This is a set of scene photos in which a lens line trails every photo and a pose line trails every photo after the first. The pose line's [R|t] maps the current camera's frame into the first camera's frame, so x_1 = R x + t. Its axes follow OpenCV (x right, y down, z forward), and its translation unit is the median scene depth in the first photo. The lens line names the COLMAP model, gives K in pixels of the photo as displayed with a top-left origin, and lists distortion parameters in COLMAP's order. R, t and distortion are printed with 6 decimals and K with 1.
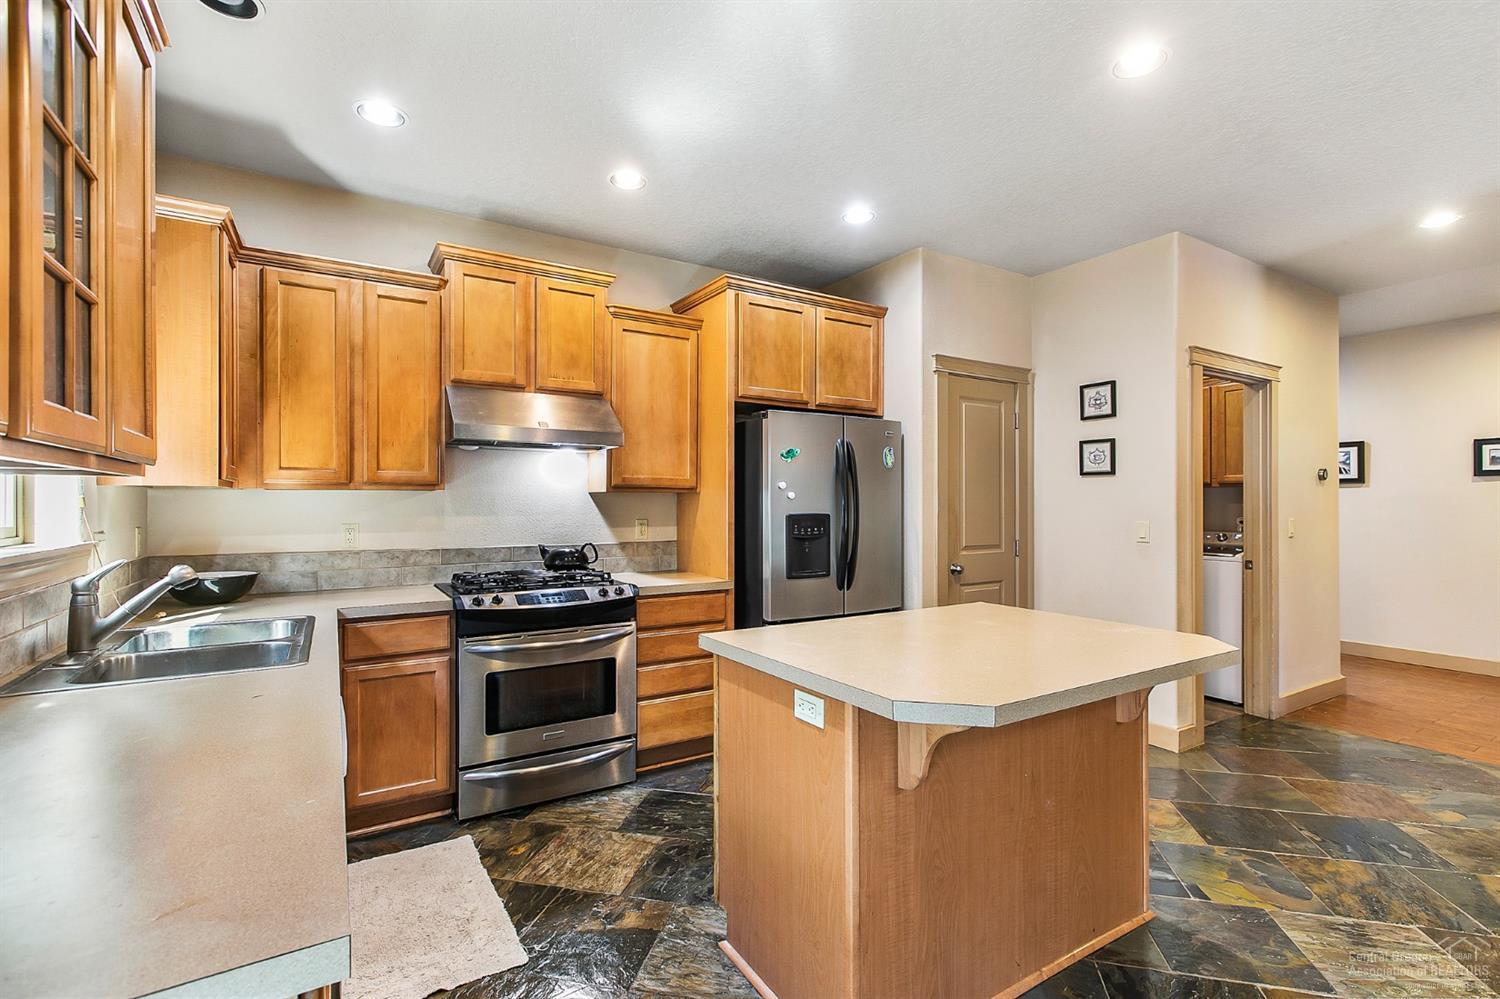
lens RADIAL K [[683.5, 0, 753.6], [0, 683.5, 503.6], [0, 0, 1]] dist [0.000538, -0.000768]
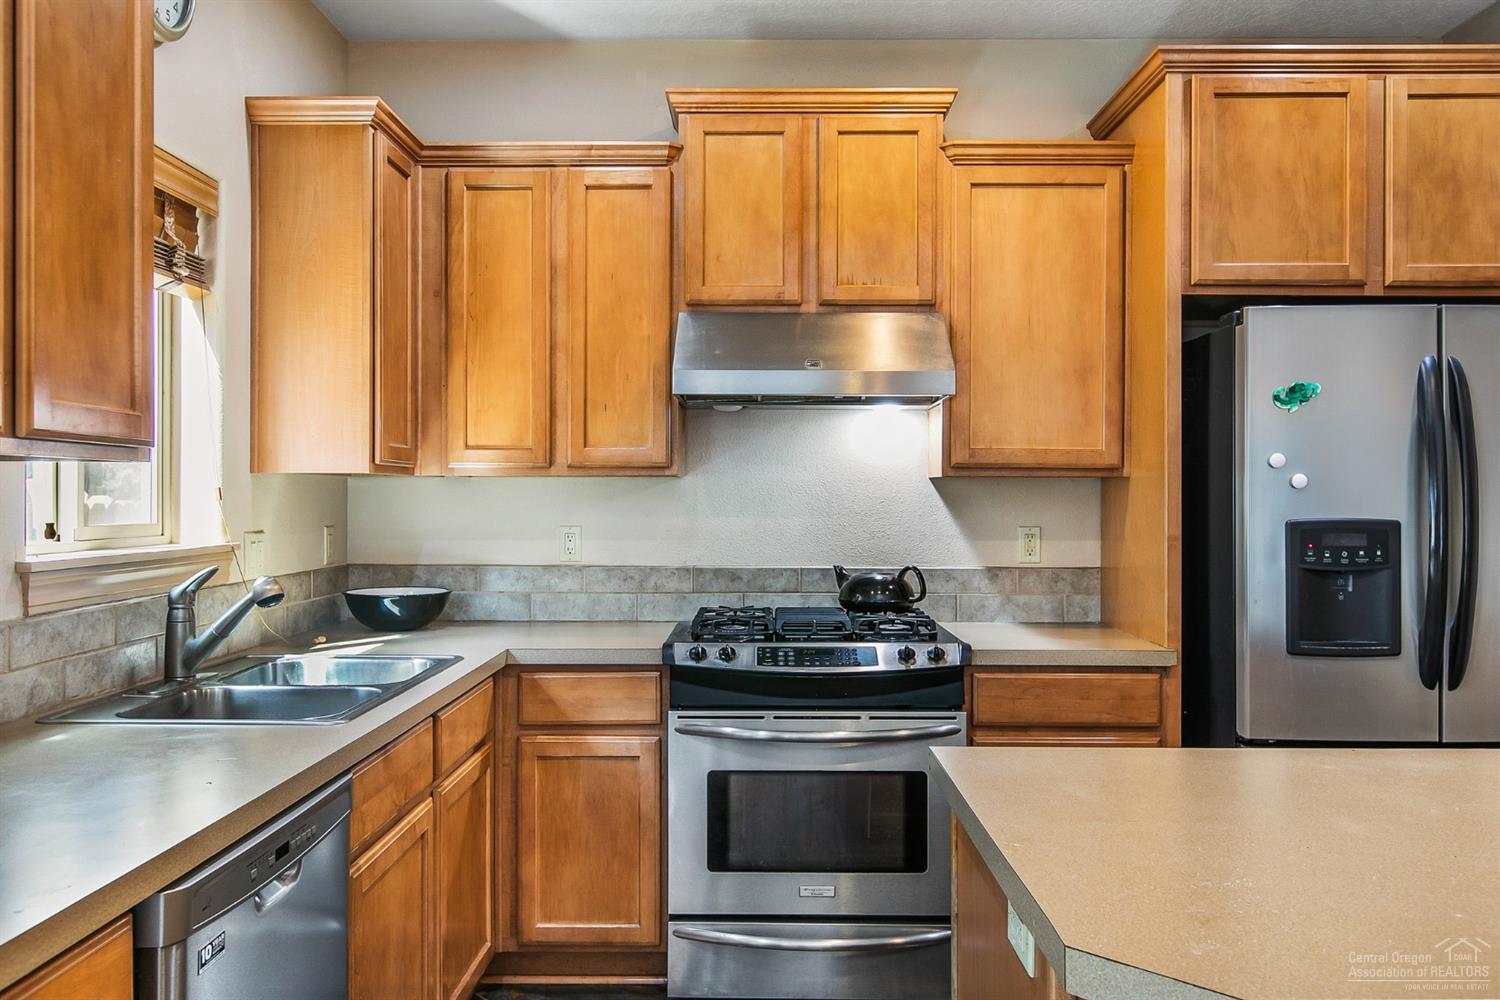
lens RADIAL K [[1167.1, 0, 750.0], [0, 1167.1, 497.3], [0, 0, 1]] dist [0.001750, -0.006940]
pose [[0.840368, 0.001917, -0.542012, 0.186394], [-0.001633, 0.999998, 0.001006, -0.000679], [0.542013, 0.000040, 0.840370, 0.113131]]
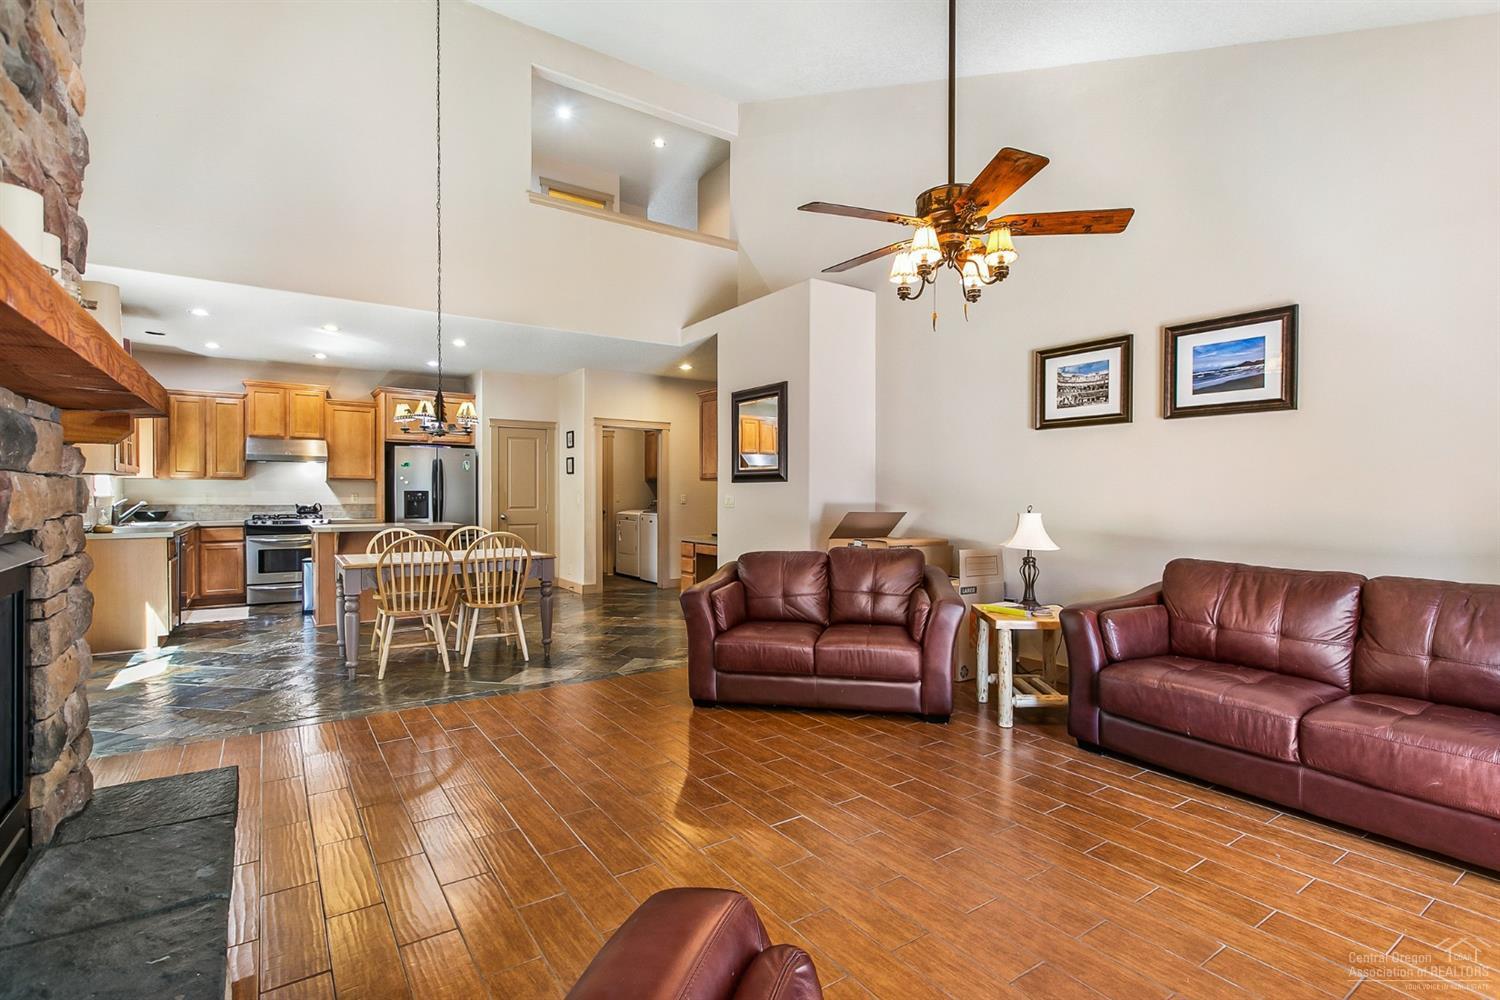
lens RADIAL K [[718.7, 0, 752.7], [0, 718.7, 504.4], [0, 0, 1]] dist [0.001200, -0.000824]
pose [[0.999366, 0.002865, 0.035494, 1.217717], [-0.003237, 0.999940, 0.010430, 0.034571], [-0.035462, -0.010538, 0.999315, -1.576617]]
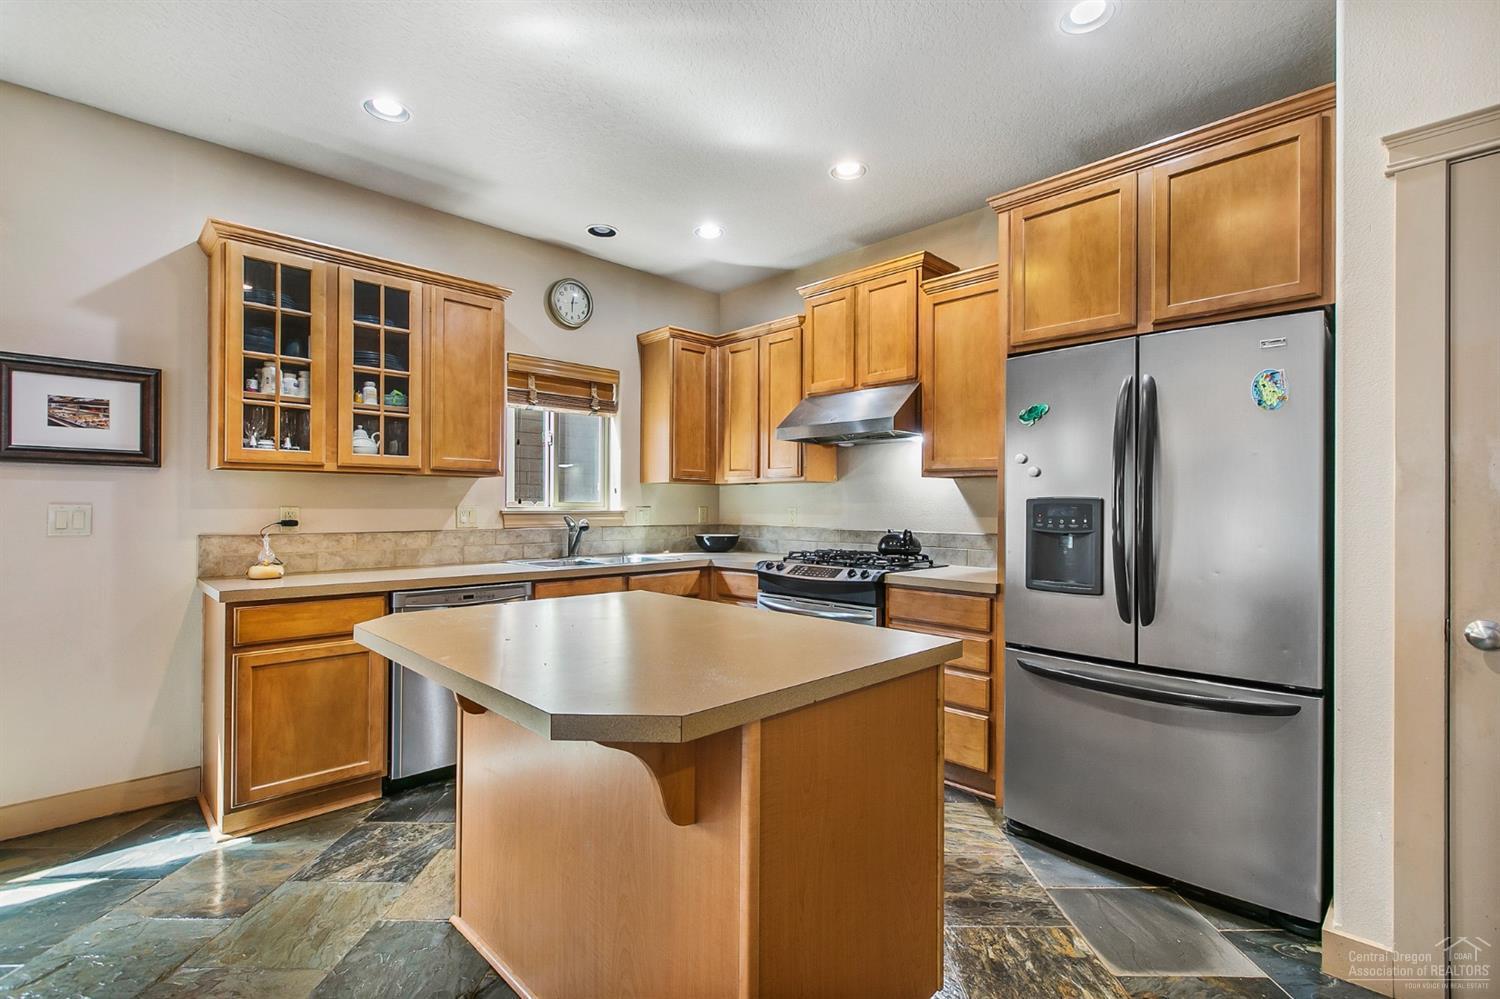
lens RADIAL K [[683.5, 0, 748.5], [0, 683.5, 498.3], [0, 0, 1]] dist [0.000538, -0.000768]
pose [[0.211188, -0.010284, -0.977391, 0.729952], [-0.004365, 0.999925, -0.011464, 0.026594], [0.977436, 0.006687, 0.211127, 0.599004]]
